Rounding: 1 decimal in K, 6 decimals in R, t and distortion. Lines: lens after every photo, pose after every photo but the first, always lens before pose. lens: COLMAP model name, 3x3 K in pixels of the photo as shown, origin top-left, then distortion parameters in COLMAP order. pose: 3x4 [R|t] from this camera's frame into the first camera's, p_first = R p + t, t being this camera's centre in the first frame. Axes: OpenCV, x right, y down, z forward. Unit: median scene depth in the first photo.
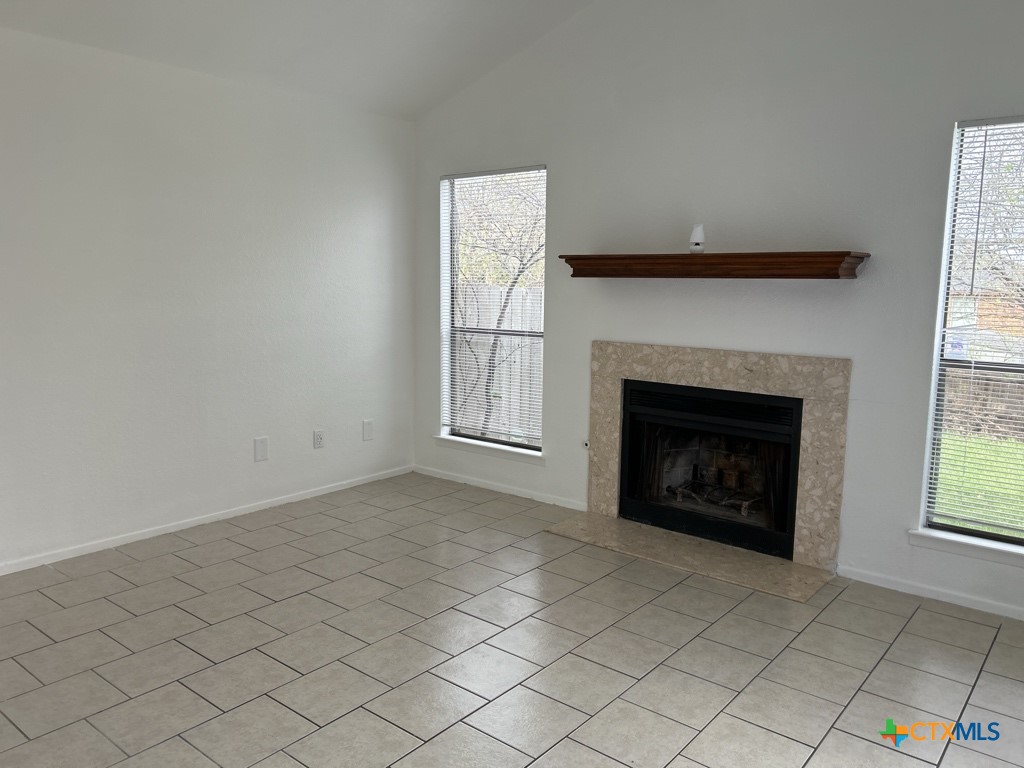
lens RADIAL K [[781.4, 0, 512.0], [0, 781.4, 384.0], [0, 0, 1]] dist [0.092763, -0.125105]
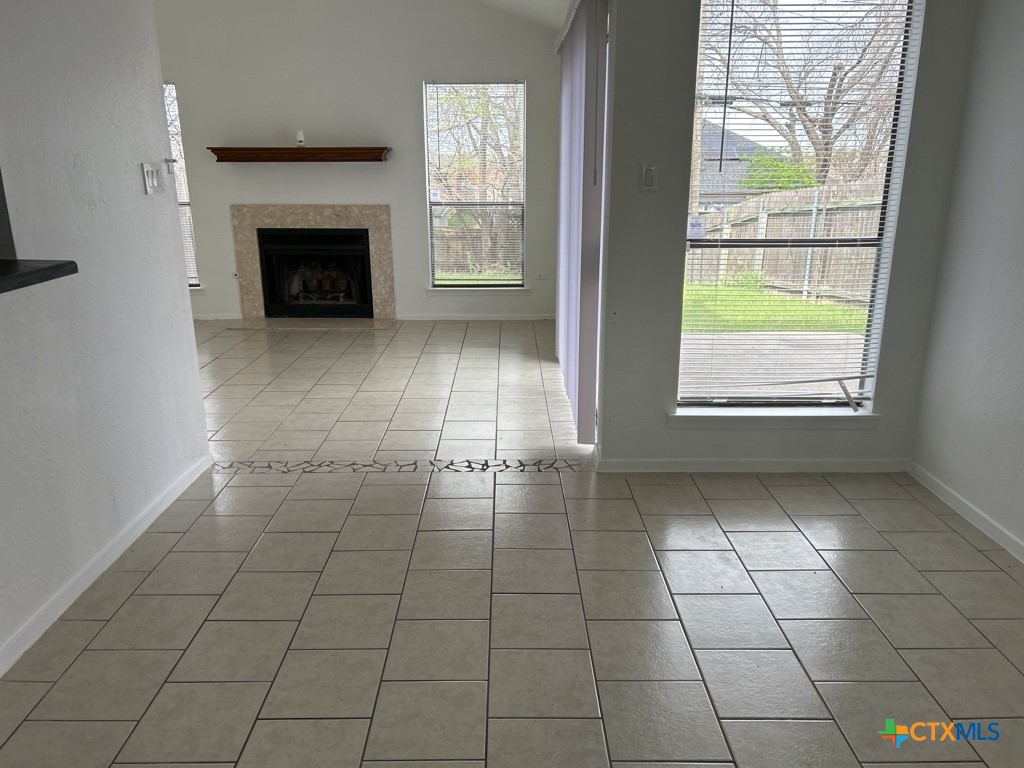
lens RADIAL K [[781.4, 0, 512.0], [0, 781.4, 384.0], [0, 0, 1]] dist [0.092763, -0.125105]
pose [[0.776445, -0.189806, 0.600922, -0.483199], [0.105469, 0.979253, 0.173029, 0.080728], [-0.621297, -0.070969, 0.780355, -0.598589]]
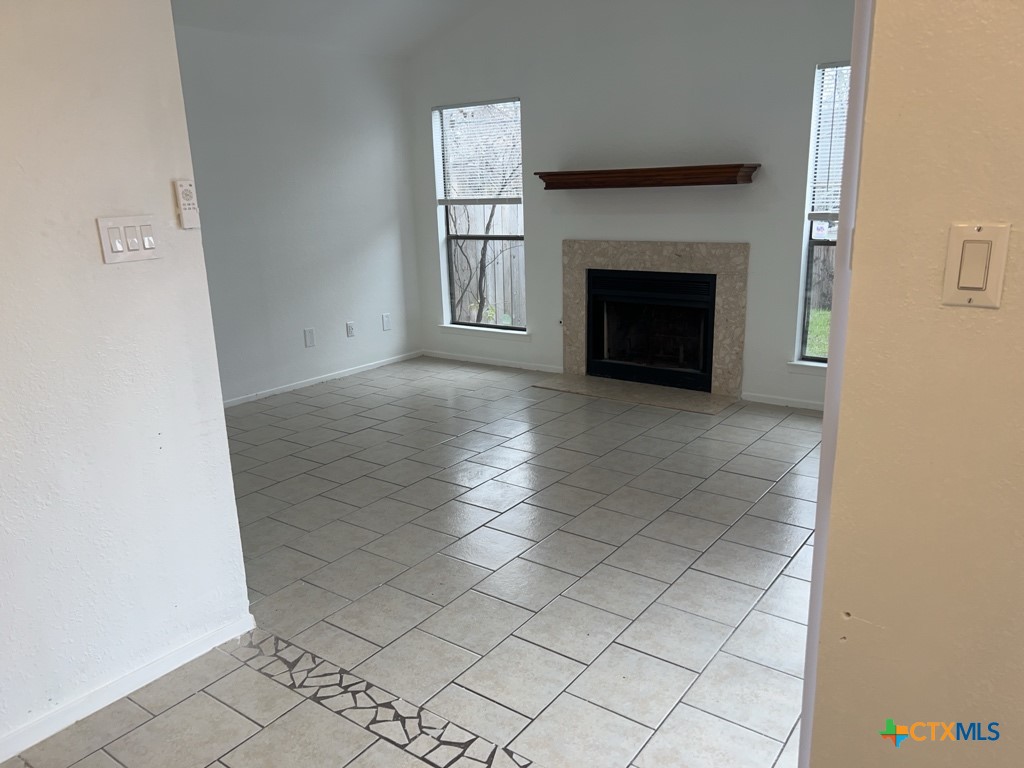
lens RADIAL K [[771.9, 0, 513.1], [0, 771.9, 397.3], [0, 0, 1]] dist [0.110827, -0.172471]
pose [[0.997948, -0.052870, 0.036128, -0.040655], [0.047739, 0.990294, 0.130533, 0.032014], [-0.042679, -0.128540, 0.990786, -0.314138]]
